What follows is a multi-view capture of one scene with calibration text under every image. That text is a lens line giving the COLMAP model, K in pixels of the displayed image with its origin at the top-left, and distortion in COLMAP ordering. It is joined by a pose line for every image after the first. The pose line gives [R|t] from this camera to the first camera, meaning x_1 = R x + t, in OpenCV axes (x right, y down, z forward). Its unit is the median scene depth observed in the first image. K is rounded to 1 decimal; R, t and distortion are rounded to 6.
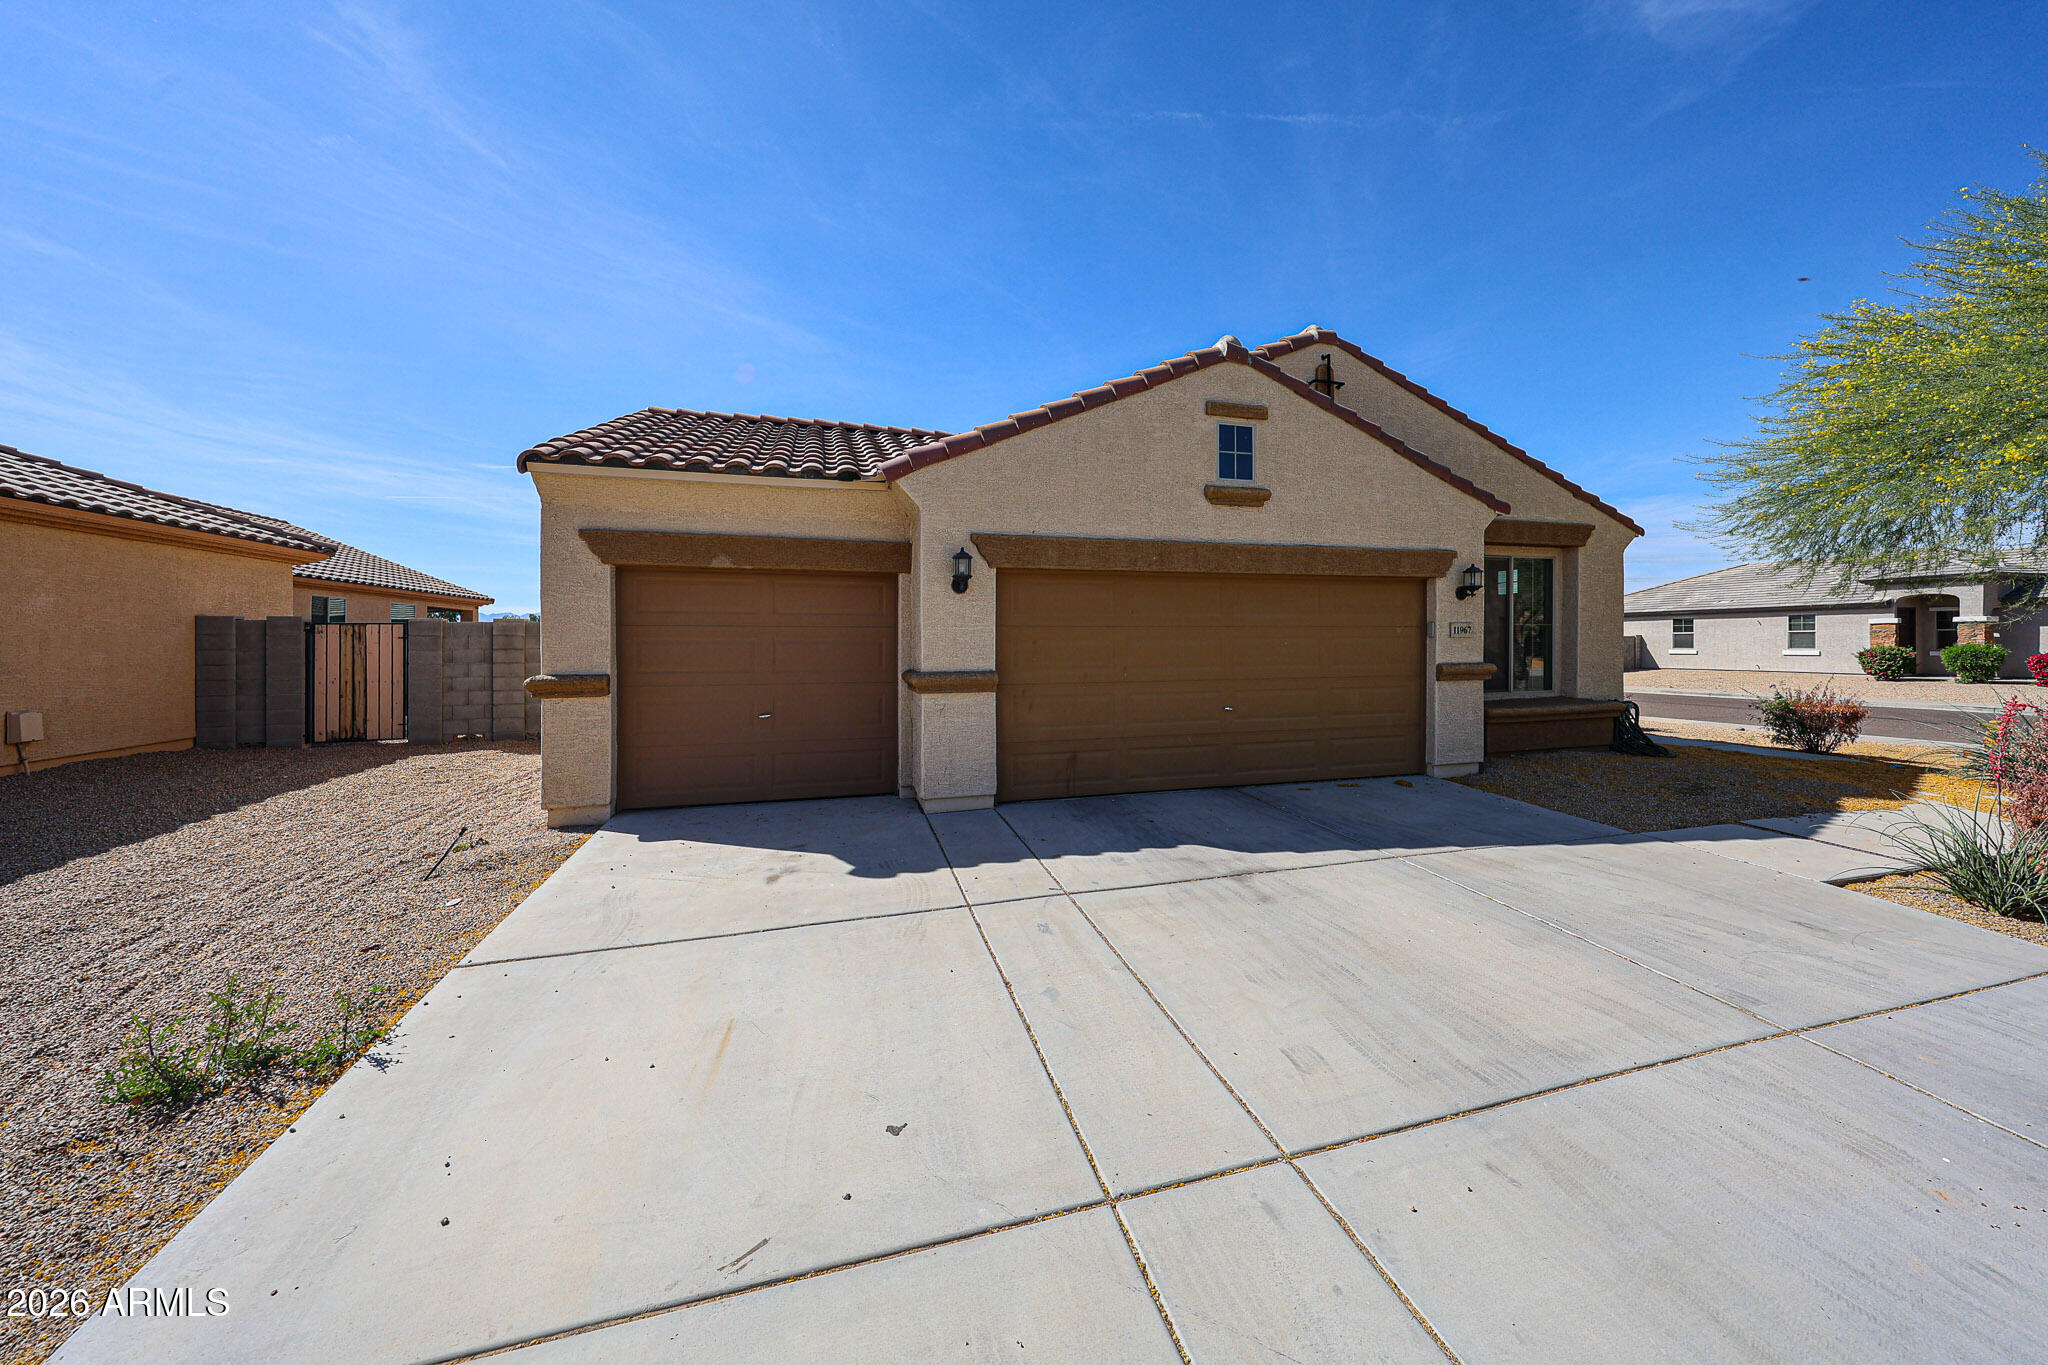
lens RADIAL K [[787.8, 0, 1019.6], [0, 787.8, 655.7], [0, 0, 1]] dist [0.002056, -0.000162]
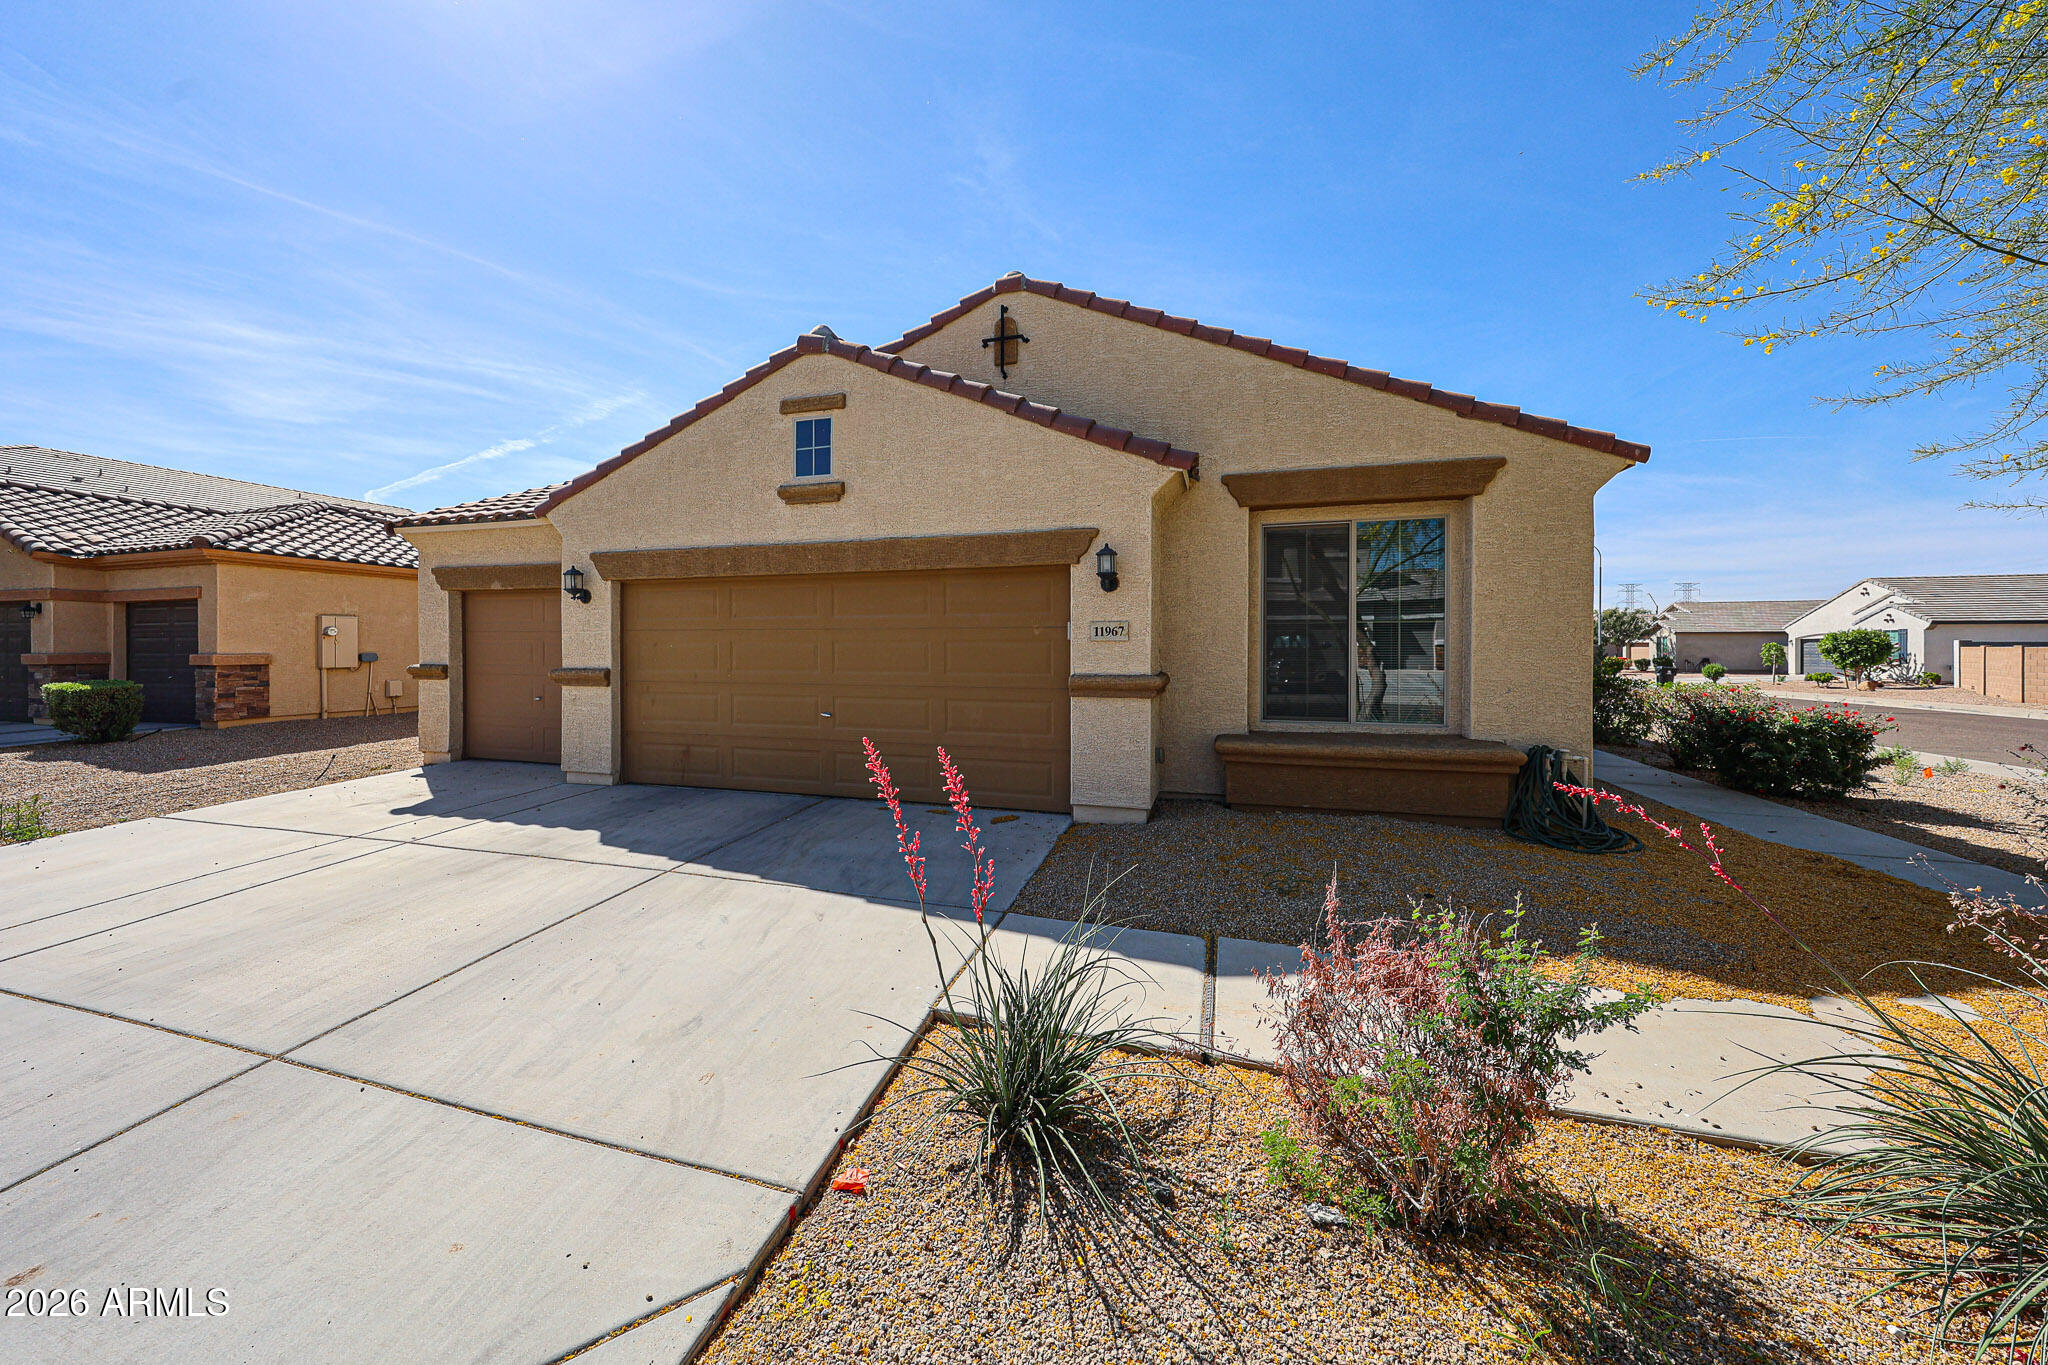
lens RADIAL K [[819.4, 0, 1019.6], [0, 819.4, 658.4], [0, 0, 1]] dist [0.001033, 0.000040]
pose [[0.797264, 0.014035, -0.603467, 1.075312], [-0.015464, 0.999876, 0.002823, -0.008116], [0.603433, 0.007081, 0.797383, 0.355720]]
